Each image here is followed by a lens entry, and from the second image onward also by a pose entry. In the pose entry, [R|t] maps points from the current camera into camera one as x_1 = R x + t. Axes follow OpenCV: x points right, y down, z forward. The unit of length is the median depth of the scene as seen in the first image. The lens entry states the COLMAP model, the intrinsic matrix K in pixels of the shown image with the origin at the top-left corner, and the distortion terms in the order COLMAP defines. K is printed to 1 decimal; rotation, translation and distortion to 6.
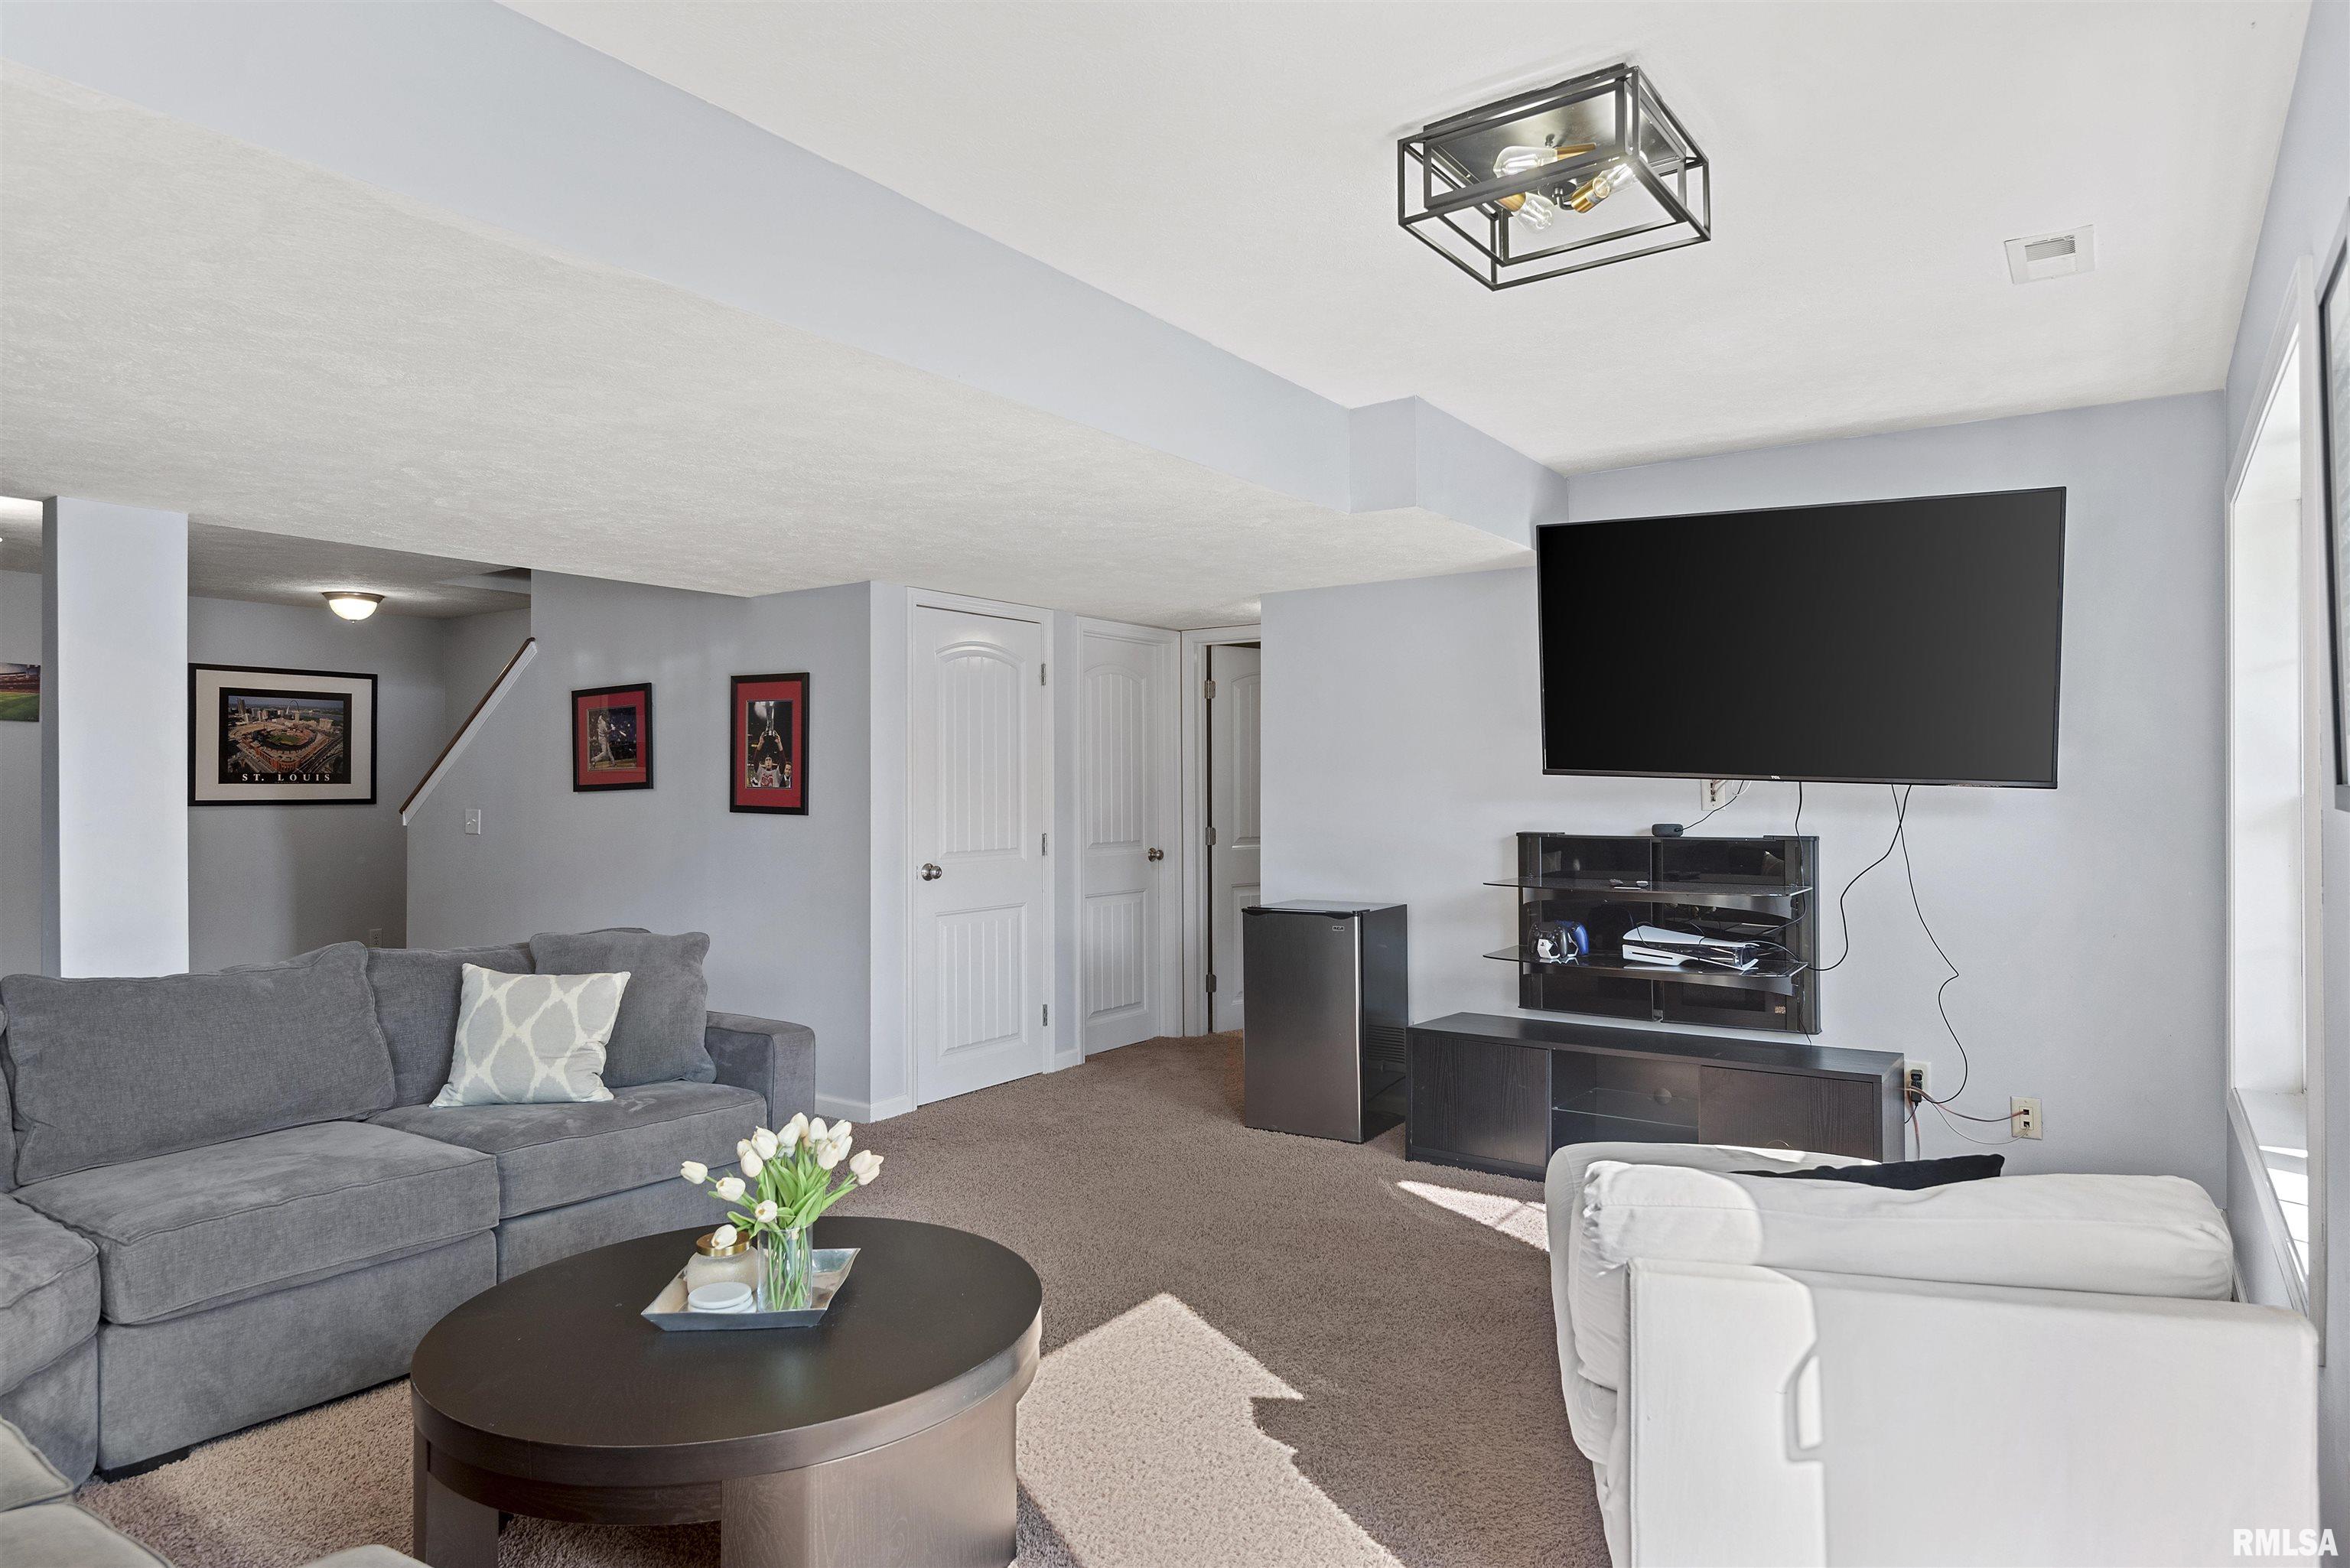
lens RADIAL K [[1417.0, 0, 1179.2], [0, 1417.0, 771.2], [0, 0, 1]] dist [0.022157, -0.014869]
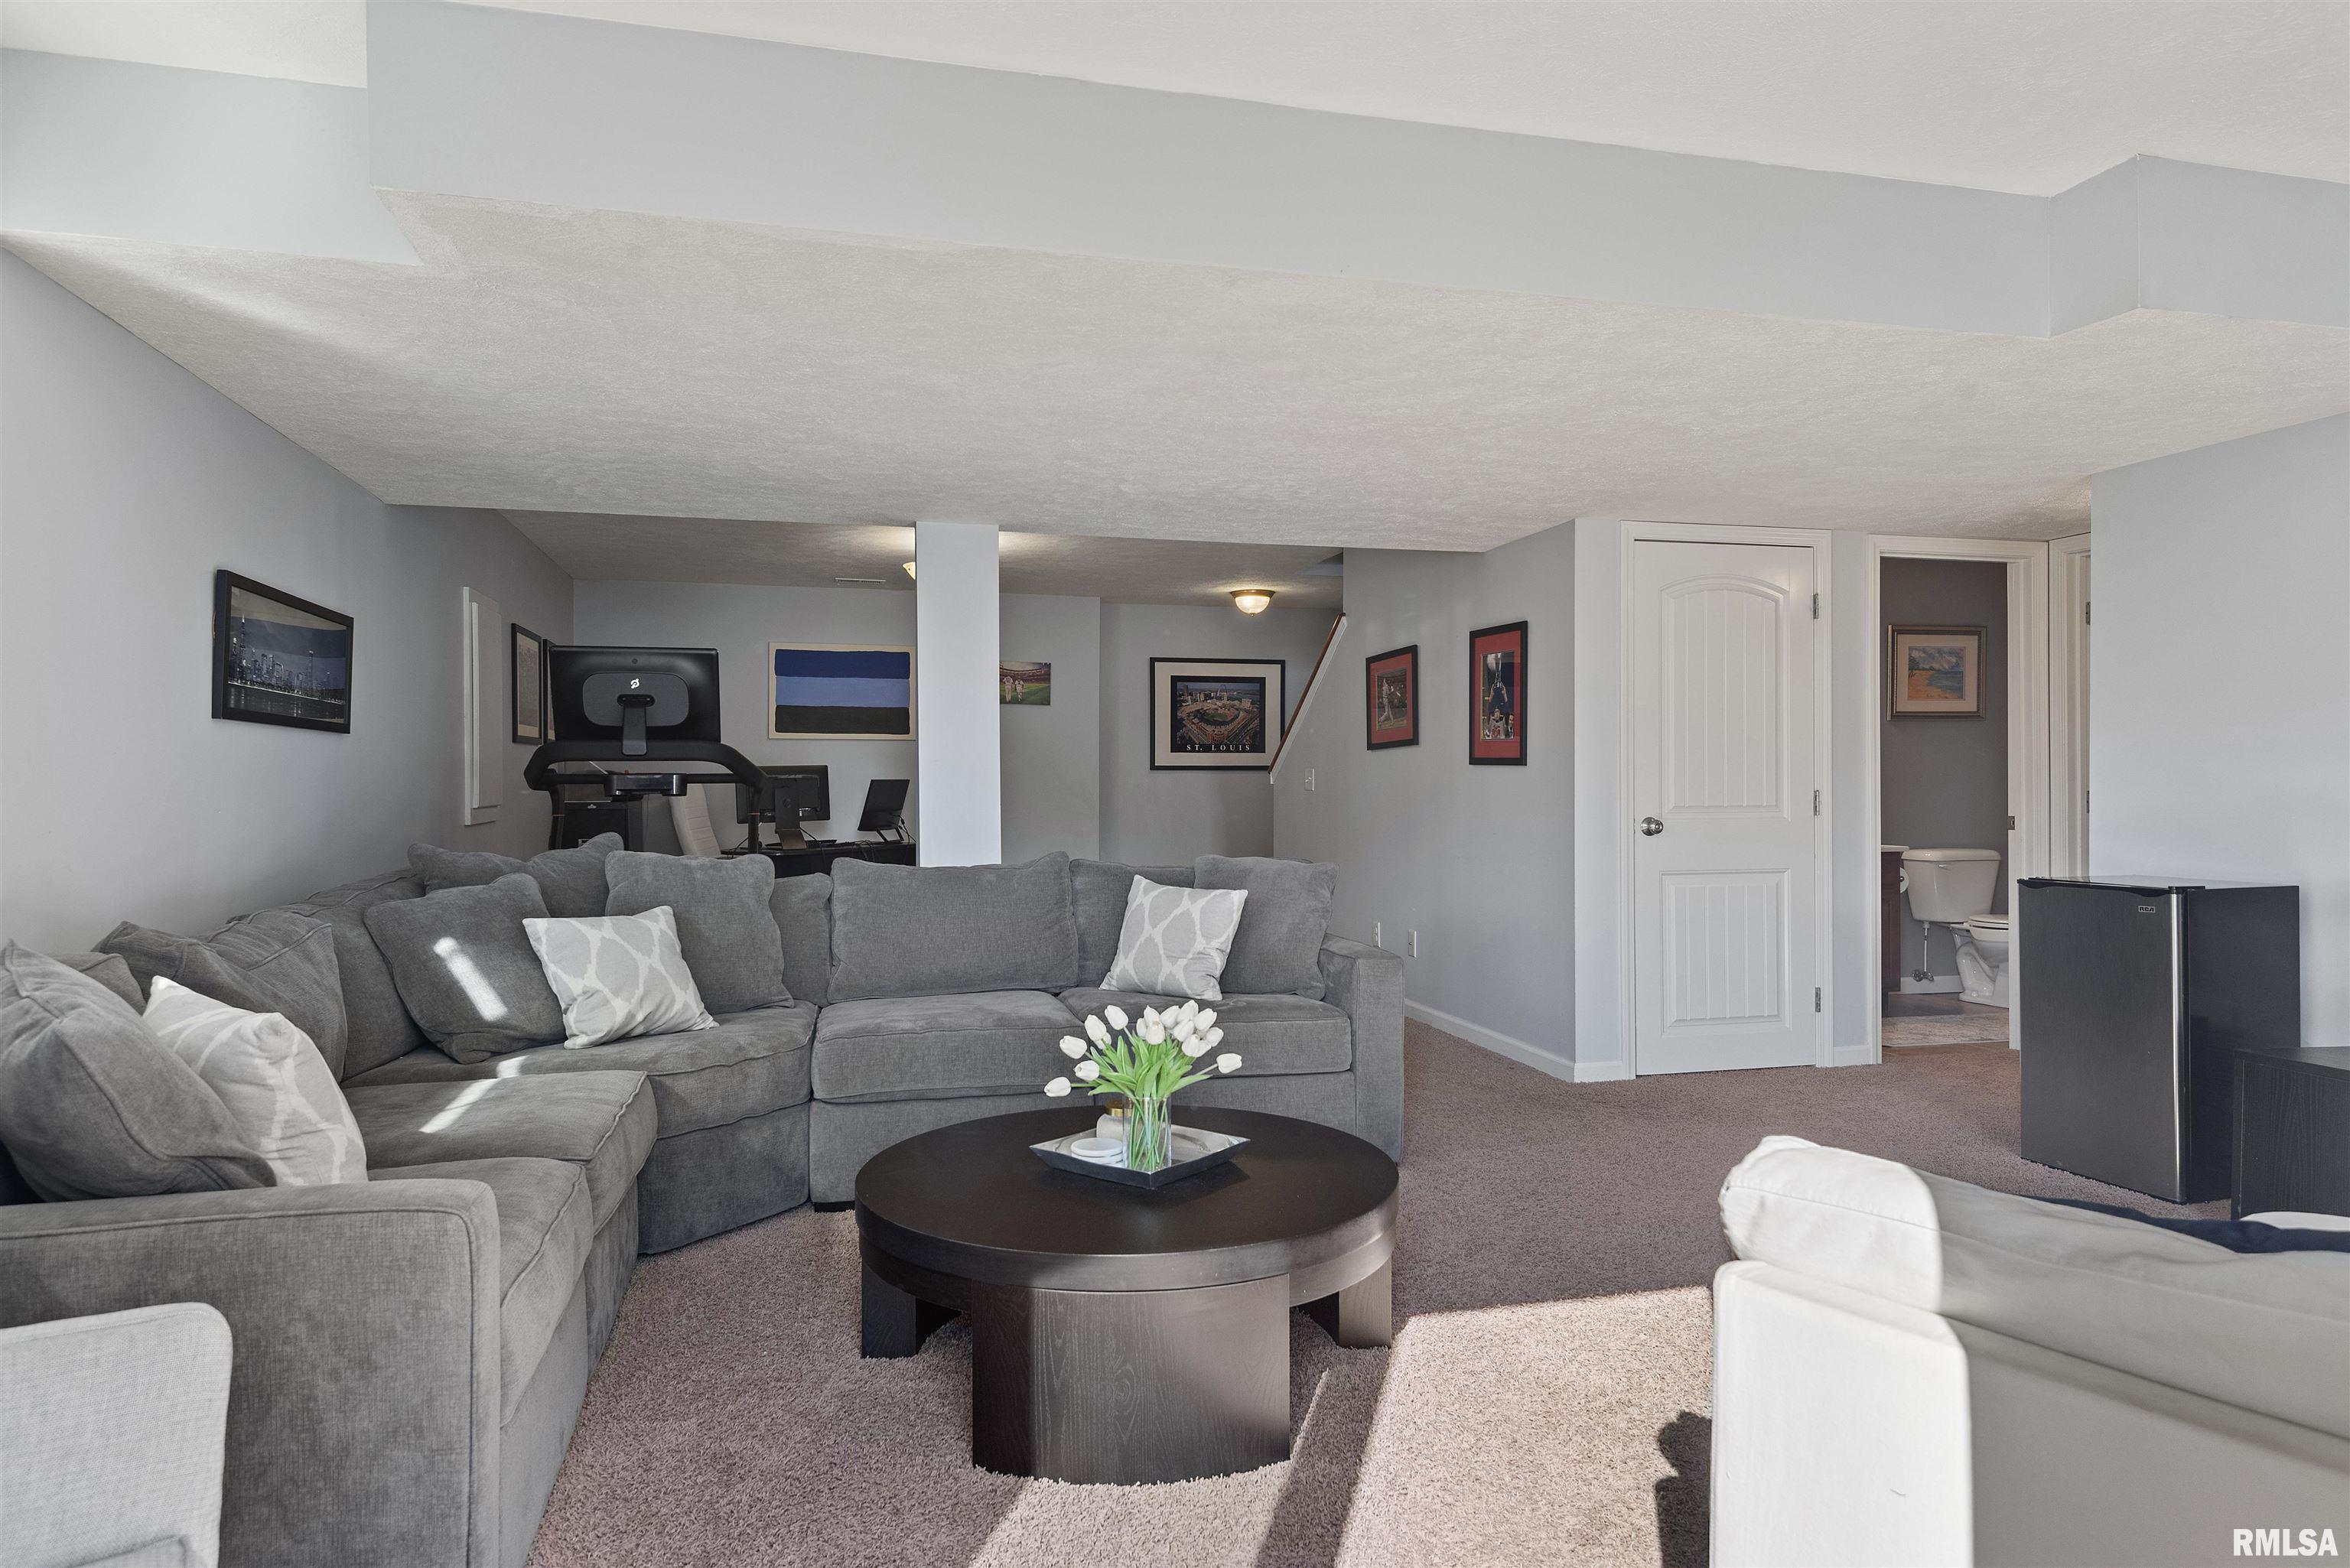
lens RADIAL K [[1417.0, 0, 1171.6], [0, 1417.0, 782.5], [0, 0, 1]] dist [0.022157, -0.014869]
pose [[0.745111, 0.002060, -0.666938, 0.209403], [0.004327, 0.999959, 0.007924, 0.033459], [0.666927, -0.008790, 0.745071, 0.096718]]
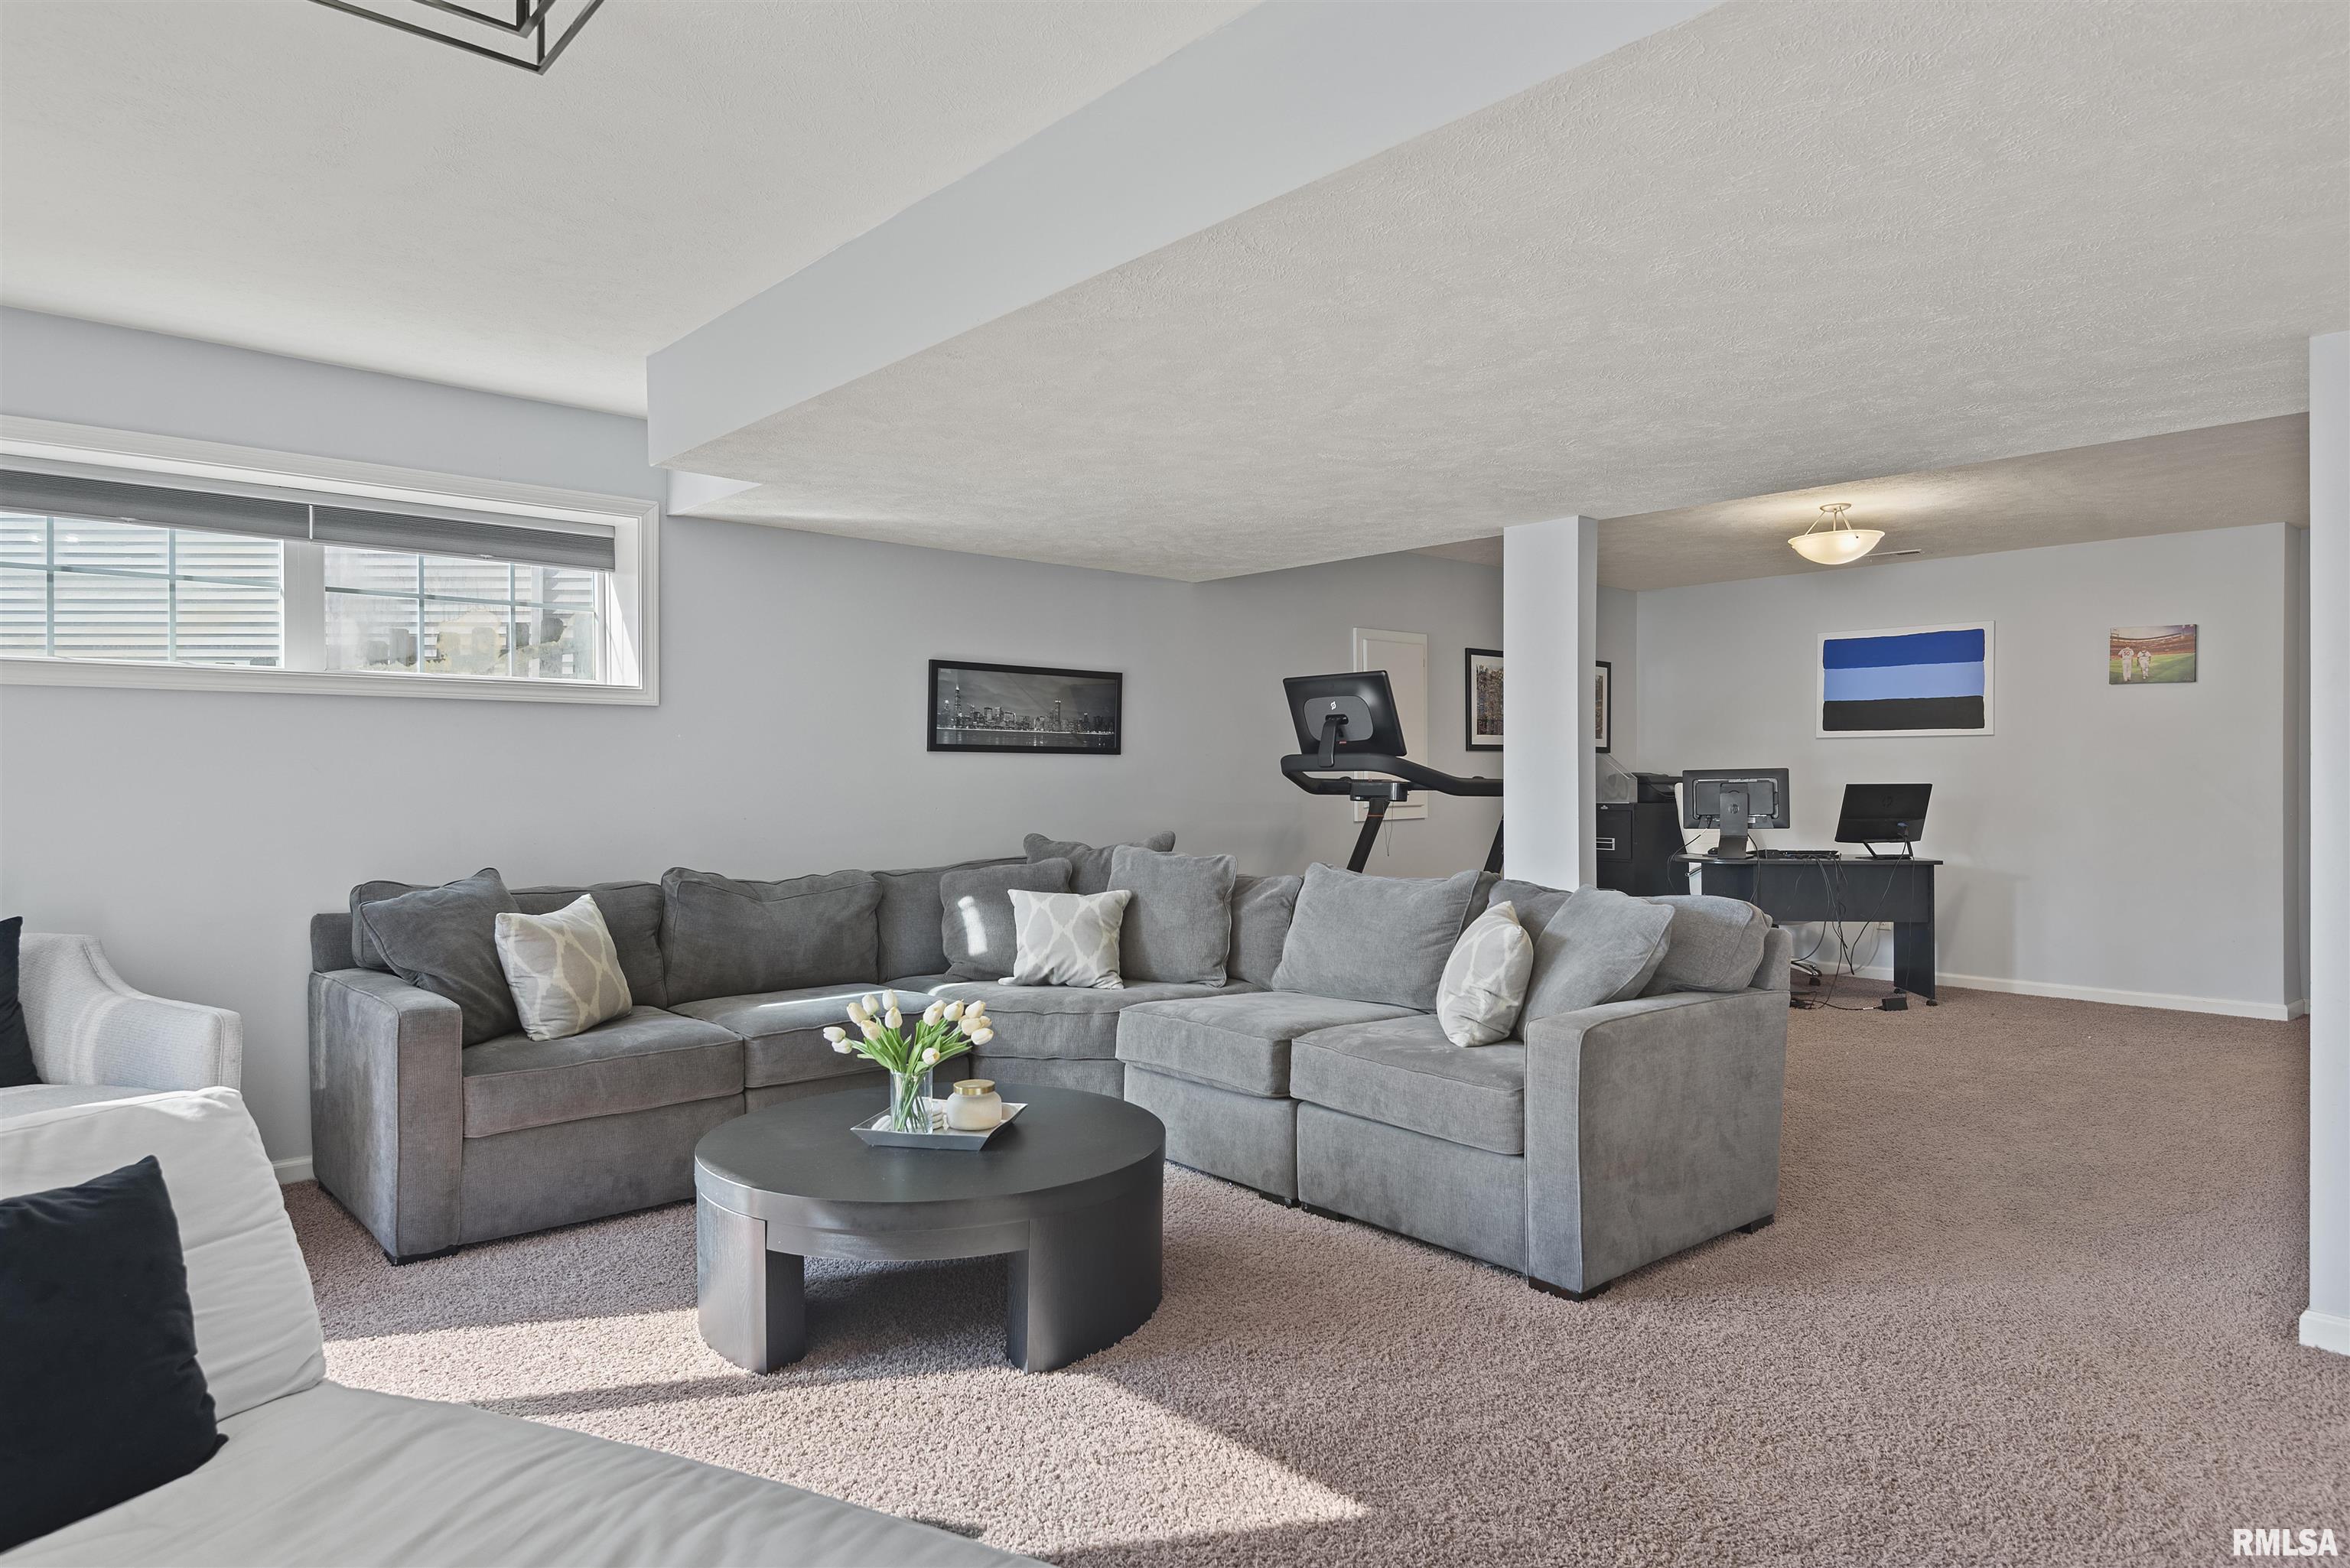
lens RADIAL K [[1417.0, 0, 1185.5], [0, 1417.0, 779.4], [0, 0, 1]] dist [0.022157, -0.014869]
pose [[-0.282277, 0.007855, -0.959301, 0.397016], [0.008624, 0.999947, 0.005650, 0.024620], [0.959294, -0.006678, -0.282330, 0.726229]]
